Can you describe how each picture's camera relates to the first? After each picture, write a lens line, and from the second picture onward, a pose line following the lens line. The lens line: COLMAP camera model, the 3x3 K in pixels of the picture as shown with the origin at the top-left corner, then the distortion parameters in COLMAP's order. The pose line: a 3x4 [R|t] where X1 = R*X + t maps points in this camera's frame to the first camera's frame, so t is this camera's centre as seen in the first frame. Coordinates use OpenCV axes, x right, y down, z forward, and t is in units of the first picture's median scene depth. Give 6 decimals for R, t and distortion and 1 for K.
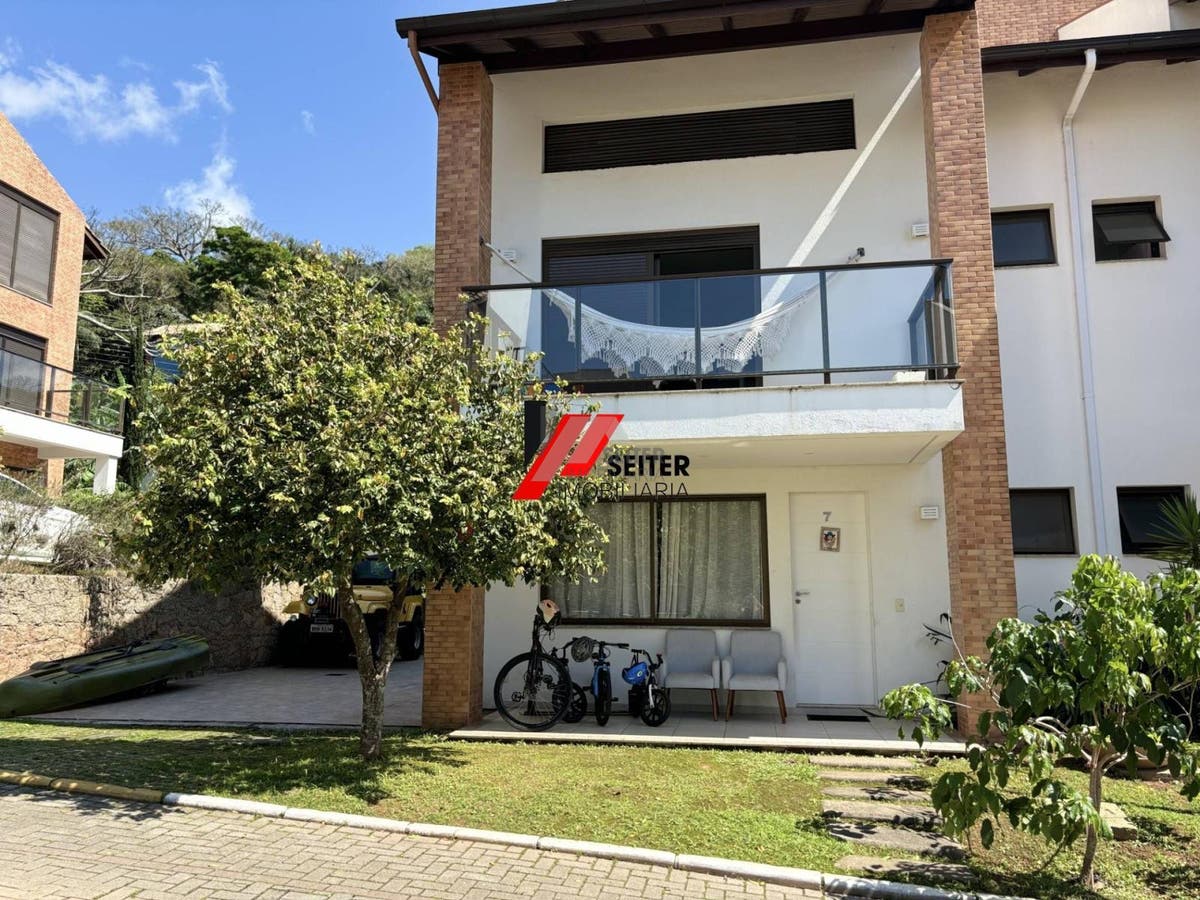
lens RADIAL K [[954.5, 0, 600.0], [0, 954.5, 450.0], [0, 0, 1]] dist [0.013973, -0.035917]
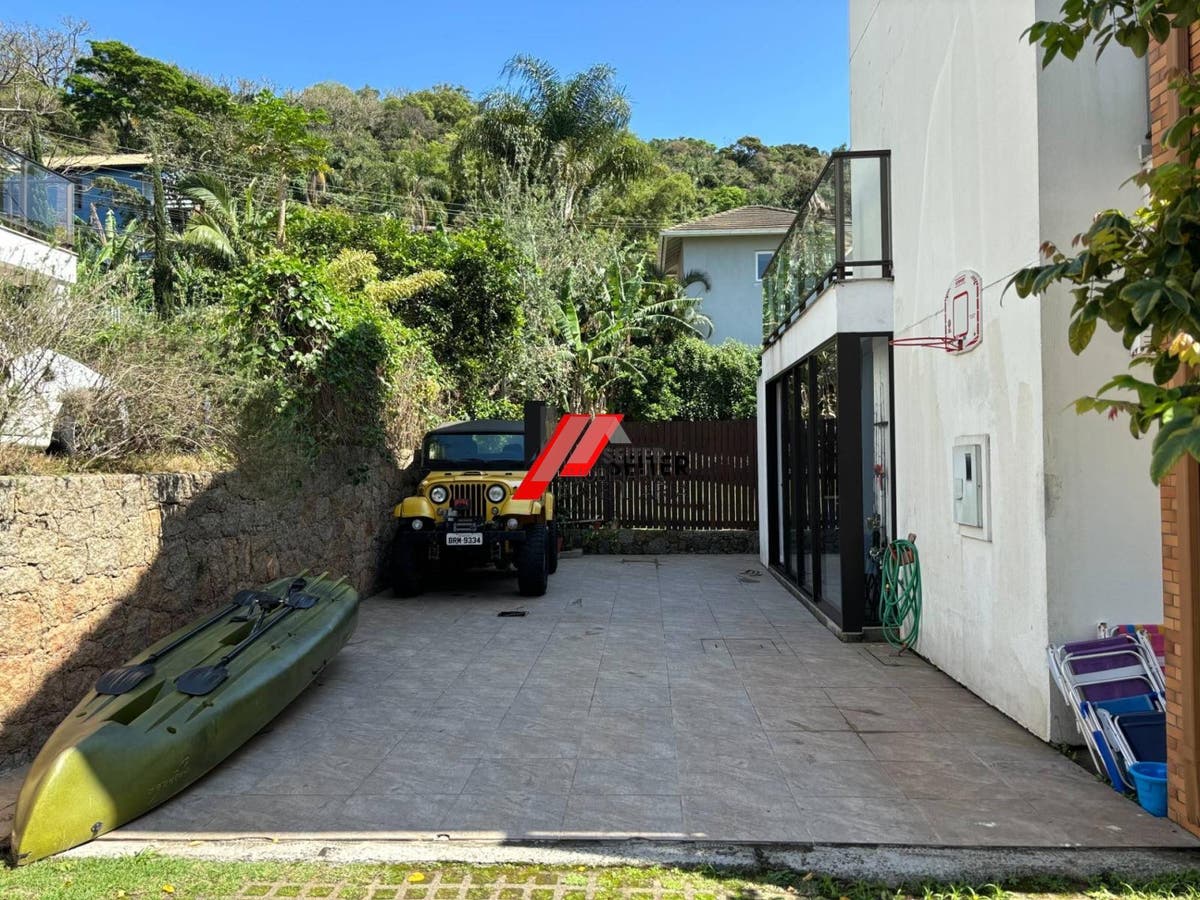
lens RADIAL K [[954.5, 0, 600.0], [0, 954.5, 450.0], [0, 0, 1]] dist [0.013973, -0.035917]
pose [[0.993983, -0.010619, 0.109021, -0.499066], [-0.004729, 0.990202, 0.139560, 0.068474], [-0.109434, -0.139236, 0.984194, 0.675043]]
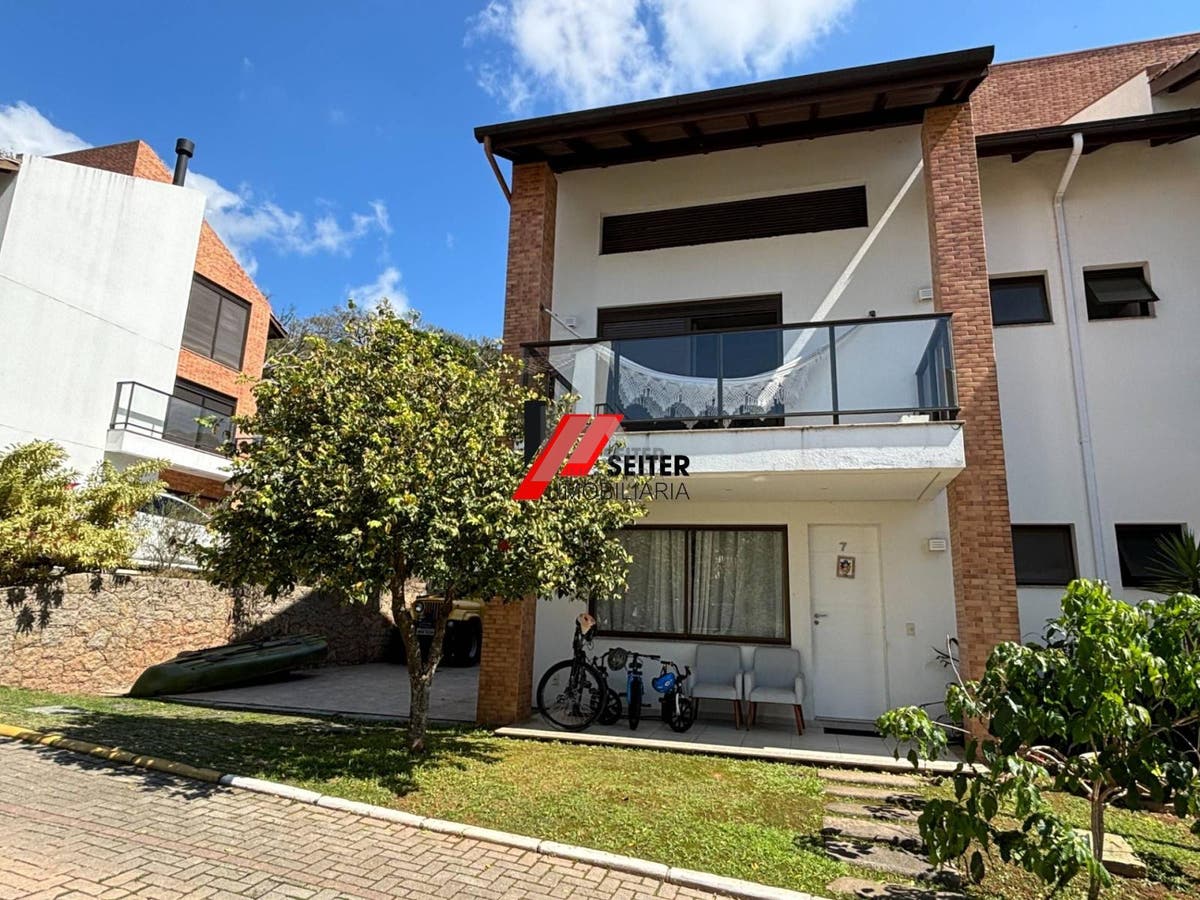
lens RADIAL K [[754.8, 0, 596.3], [0, 754.8, 439.7], [0, 0, 1]] dist [0.001801, -0.031597]
pose [[0.993880, 0.007285, -0.110224, 0.053702], [-0.015259, 0.997311, -0.071677, 0.014254], [0.109406, 0.072920, 0.991319, 0.094819]]
